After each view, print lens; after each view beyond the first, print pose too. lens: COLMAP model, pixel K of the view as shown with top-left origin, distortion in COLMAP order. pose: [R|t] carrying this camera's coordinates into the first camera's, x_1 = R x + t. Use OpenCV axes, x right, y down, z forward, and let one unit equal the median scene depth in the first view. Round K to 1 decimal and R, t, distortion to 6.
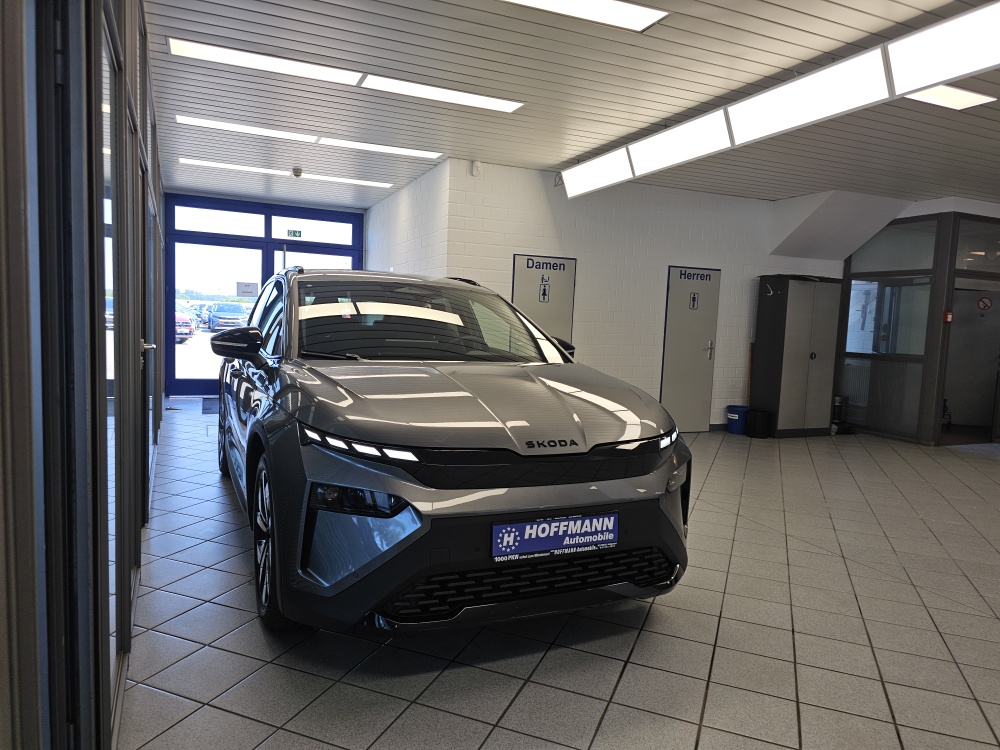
lens RADIAL K [[657.5, 0, 508.5], [0, 657.5, 369.4], [0, 0, 1]] dist [0.111530, -0.136343]
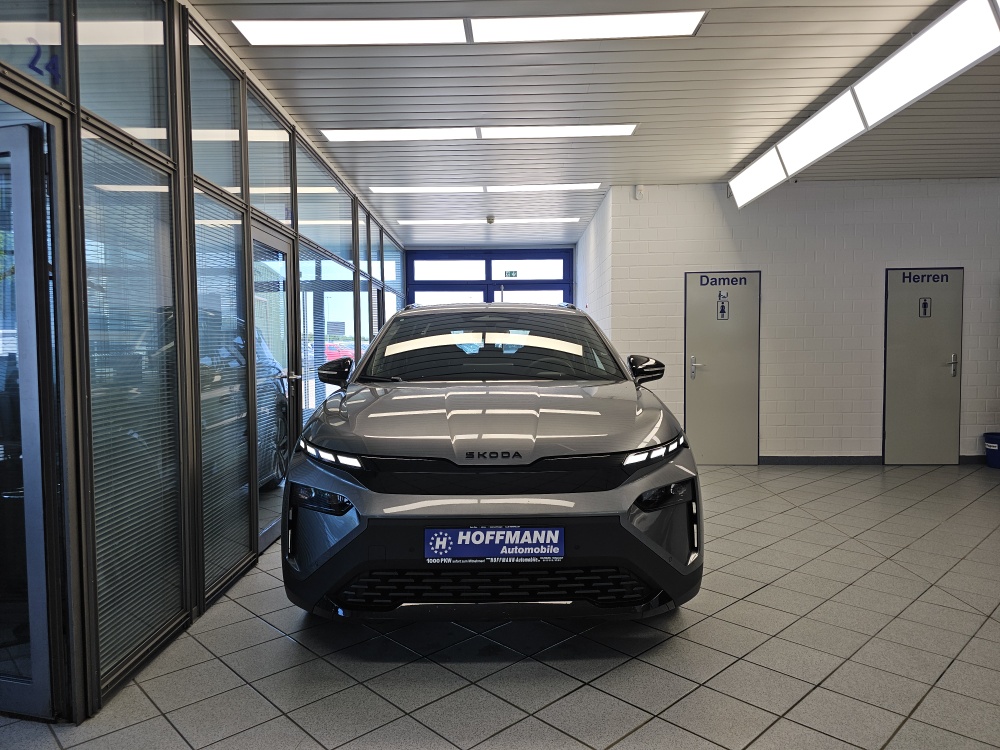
lens RADIAL K [[657.5, 0, 508.5], [0, 657.5, 369.4], [0, 0, 1]] dist [0.111530, -0.136343]
pose [[0.913460, -0.034133, -0.405496, 0.506346], [0.015914, 0.998710, -0.048217, 0.027339], [0.406618, 0.037591, 0.912824, 0.050961]]
